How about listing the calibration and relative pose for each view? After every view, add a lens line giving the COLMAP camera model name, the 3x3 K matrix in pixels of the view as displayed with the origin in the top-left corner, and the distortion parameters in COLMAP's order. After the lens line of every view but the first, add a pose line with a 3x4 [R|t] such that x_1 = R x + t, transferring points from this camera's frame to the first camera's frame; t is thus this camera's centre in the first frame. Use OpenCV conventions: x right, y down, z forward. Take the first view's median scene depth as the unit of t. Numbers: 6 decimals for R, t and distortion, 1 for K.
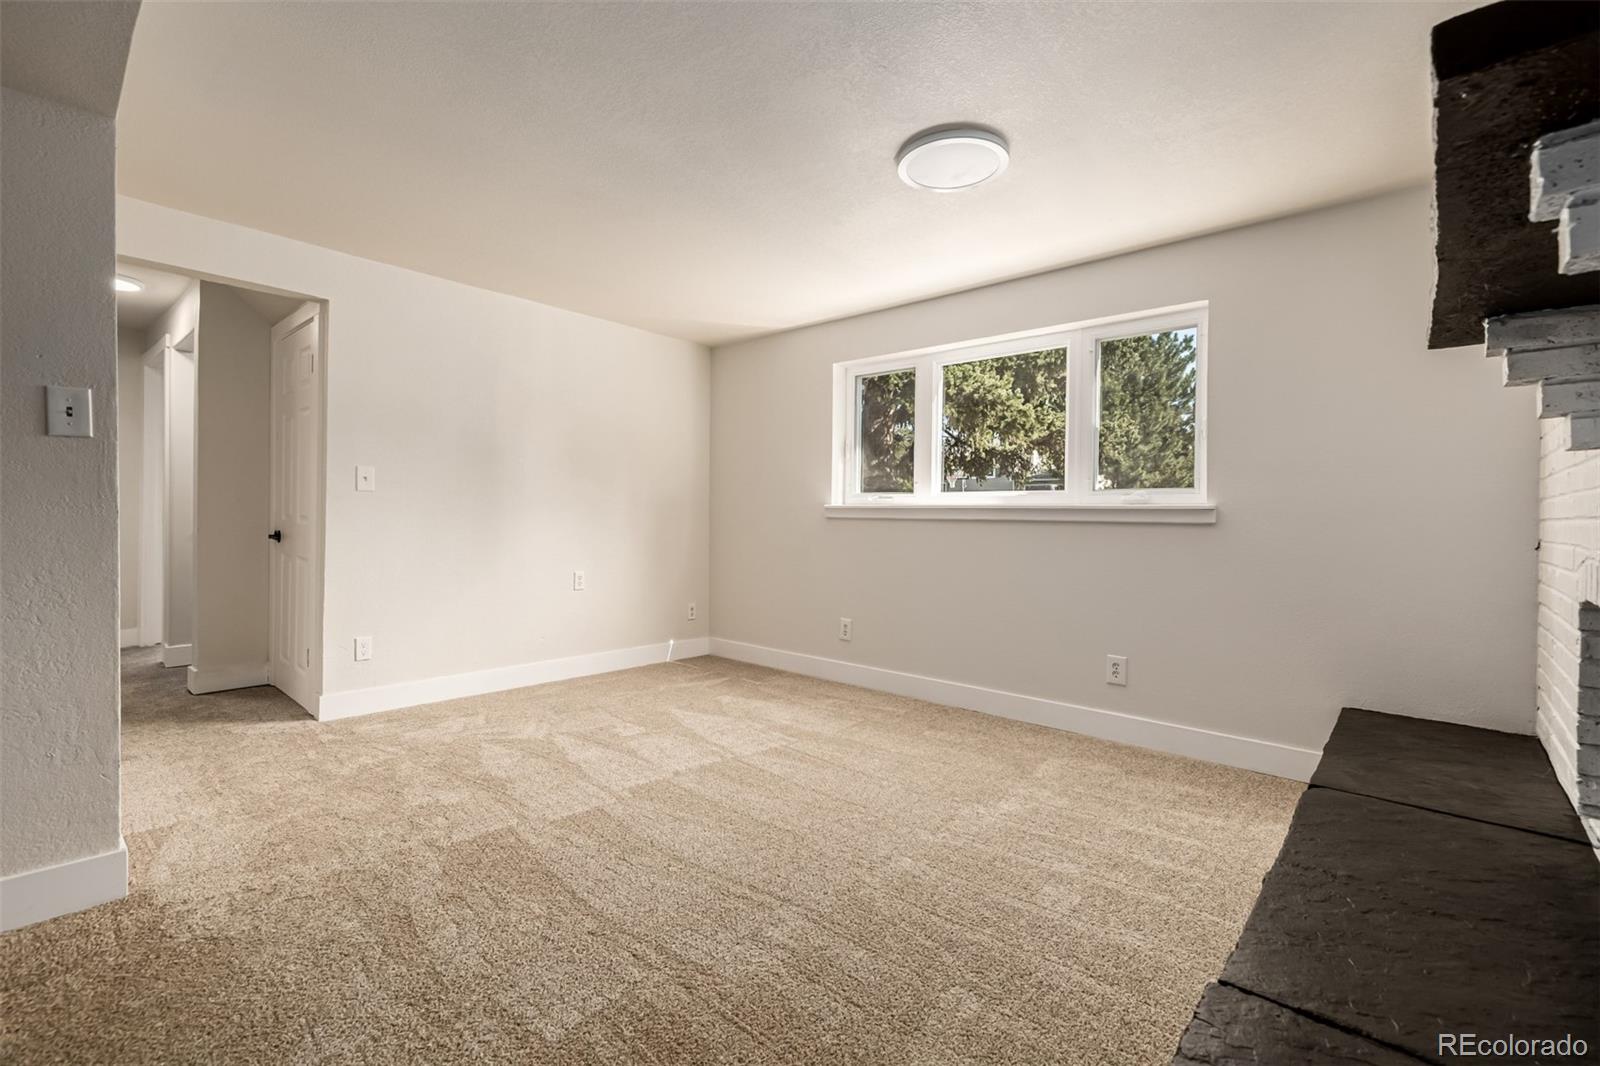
lens RADIAL K [[700.2, 0, 795.7], [0, 700.2, 523.9], [0, 0, 1]] dist [-0.000299, 0.001036]
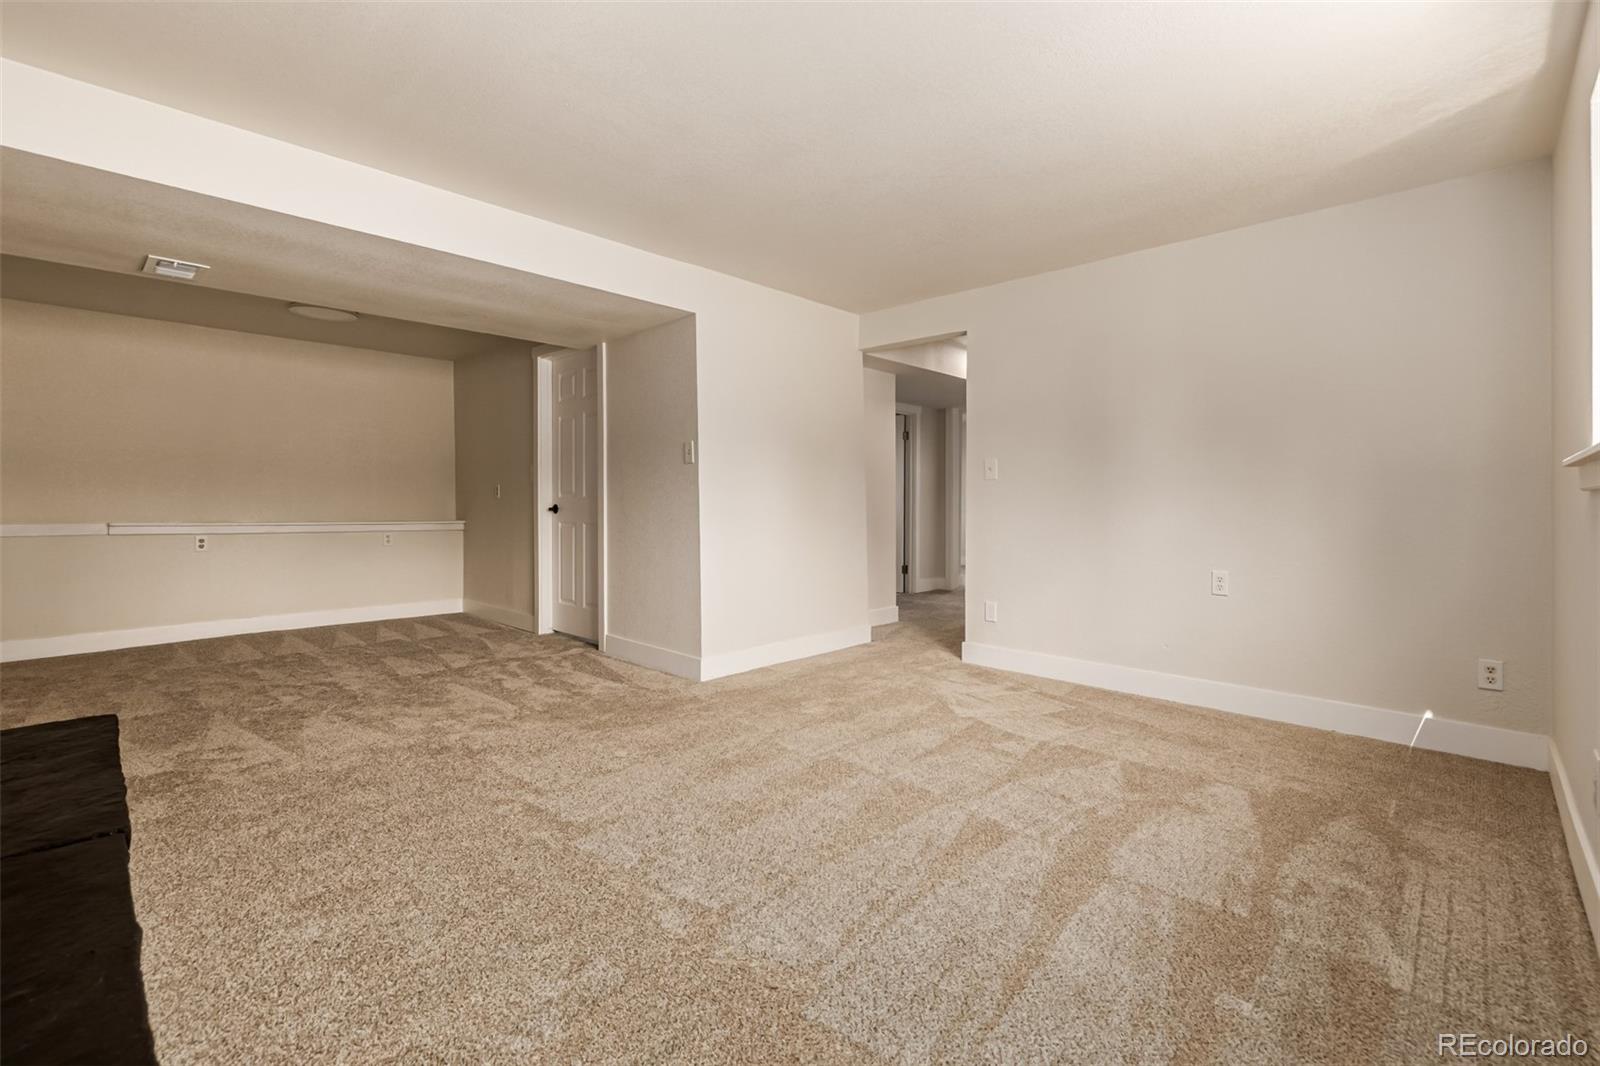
lens RADIAL K [[700.2, 0, 808.2], [0, 700.2, 523.7], [0, 0, 1]] dist [-0.000299, 0.001036]
pose [[-0.029842, 0.017311, -0.999405, 0.617748], [-0.011650, 0.999776, 0.017666, 0.011772], [0.999487, 0.012170, -0.029633, 0.771830]]
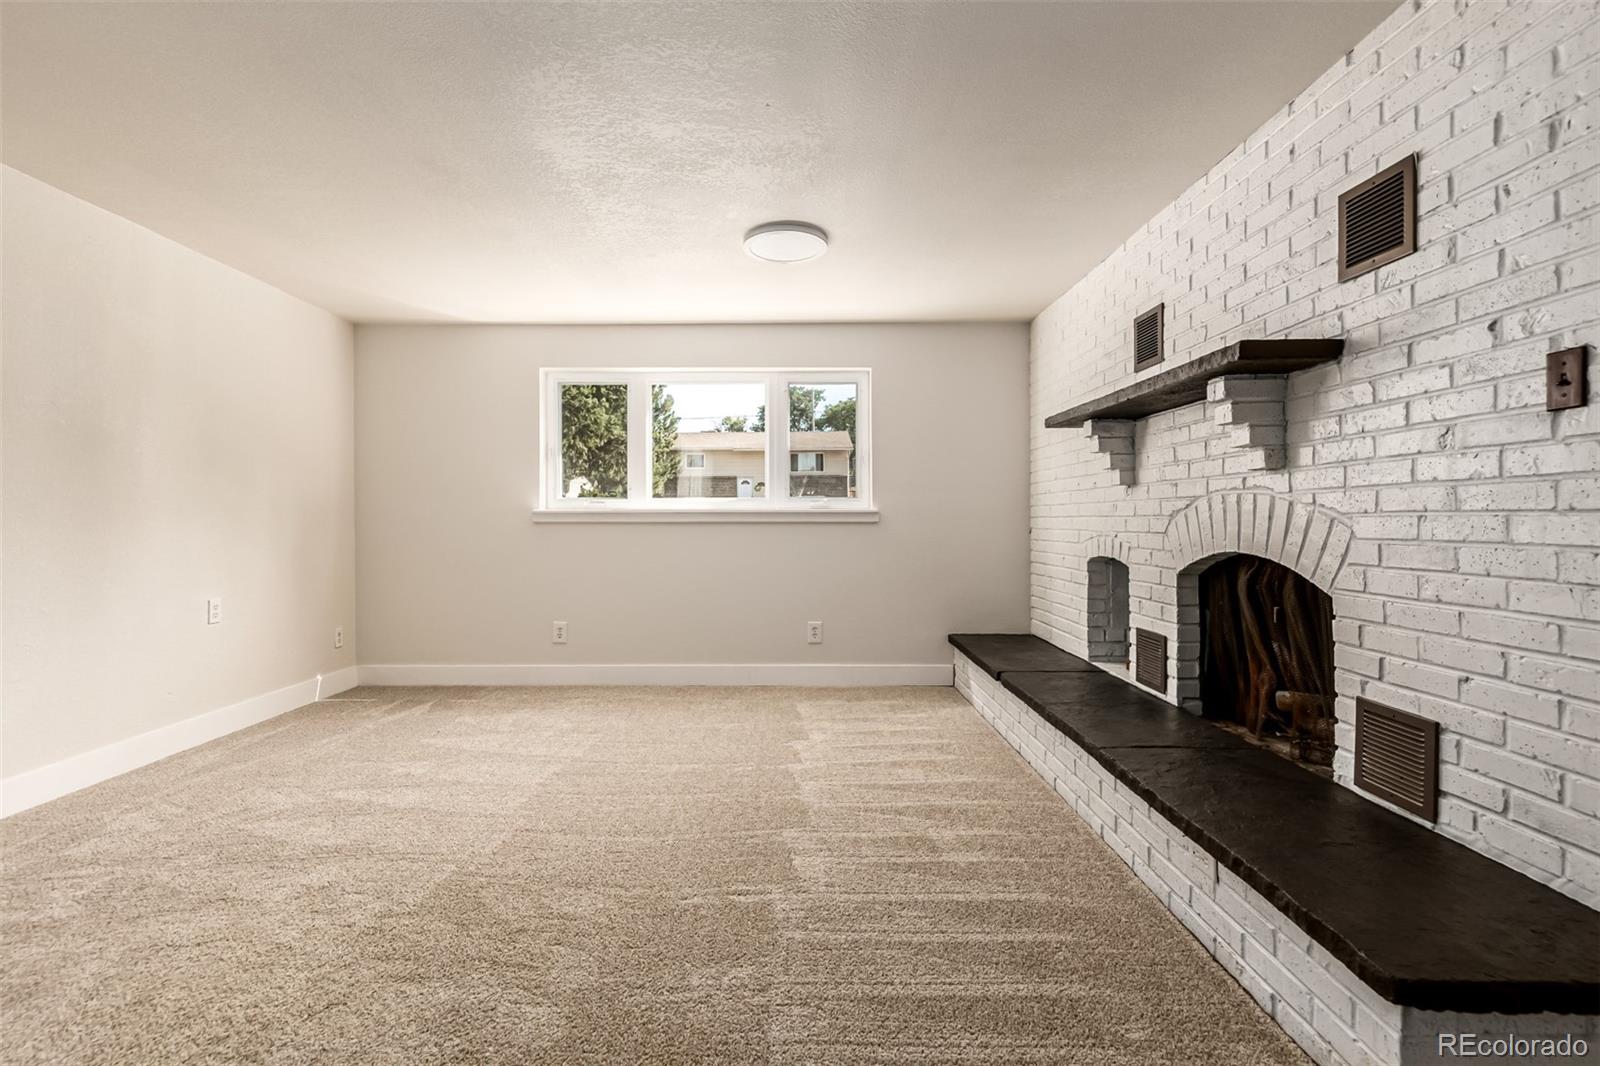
lens RADIAL K [[700.2, 0, 795.4], [0, 700.2, 525.0], [0, 0, 1]] dist [-0.000299, 0.001036]
pose [[0.744719, -0.018798, 0.667113, -0.462308], [0.018632, 0.999799, 0.007373, -0.007621], [-0.667118, 0.006939, 0.744920, 0.024567]]
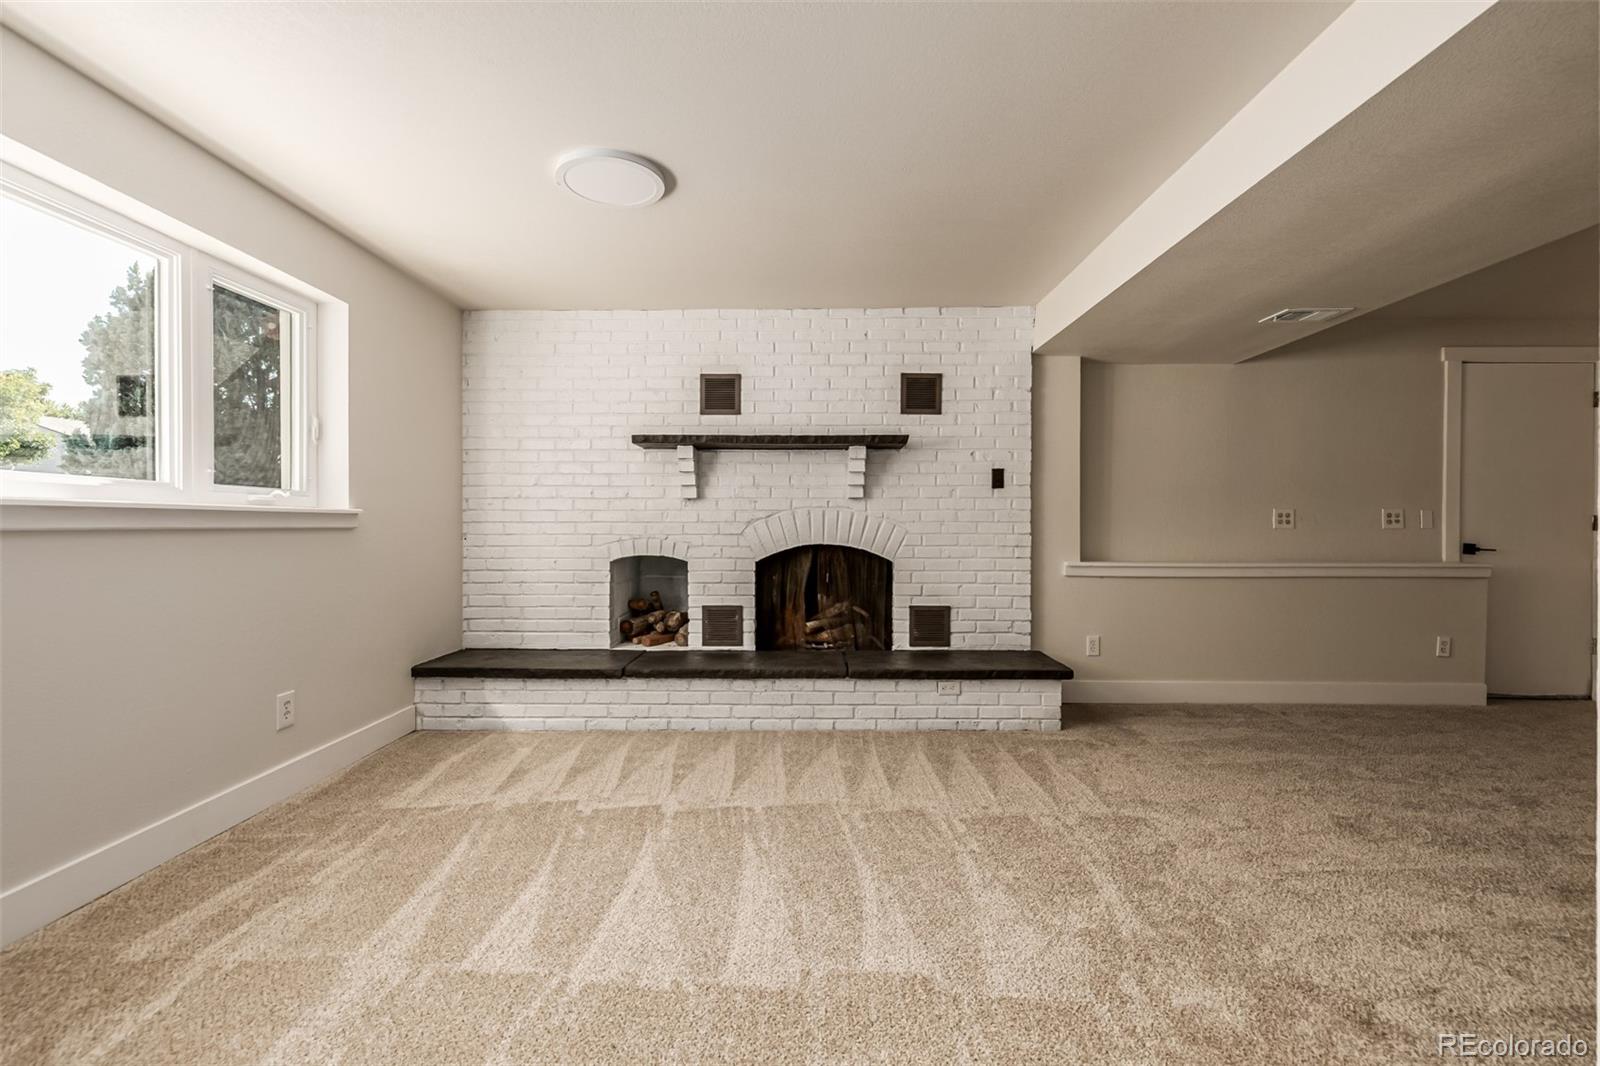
lens RADIAL K [[700.2, 0, 792.8], [0, 700.2, 524.9], [0, 0, 1]] dist [-0.000299, 0.001036]
pose [[-0.657632, -0.013249, 0.753223, -0.542710], [0.000051, 0.999845, 0.017632, -0.020523], [-0.753340, 0.011634, -0.657529, 1.093347]]
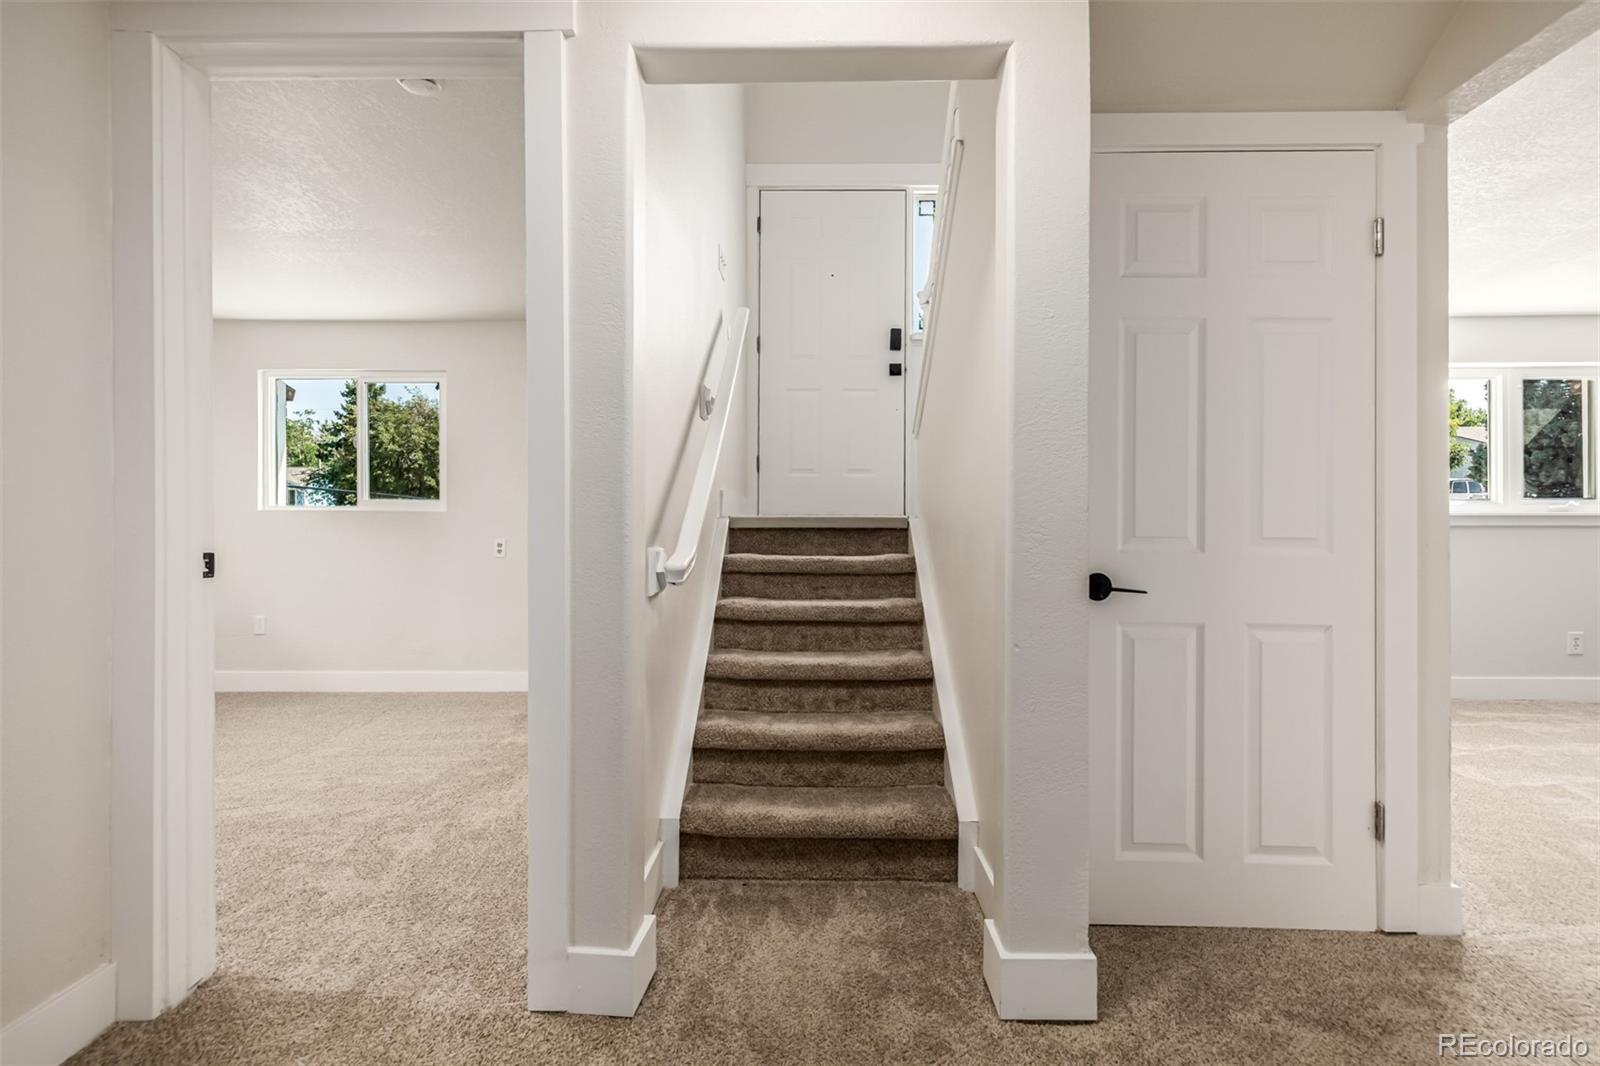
lens RADIAL K [[700.2, 0, 797.1], [0, 700.2, 523.7], [0, 0, 1]] dist [-0.000299, 0.001036]
pose [[0.760056, -0.013923, 0.649709, -1.422035], [0.020710, 0.999782, -0.002802, -0.030784], [-0.649528, 0.015585, 0.760178, 0.951647]]
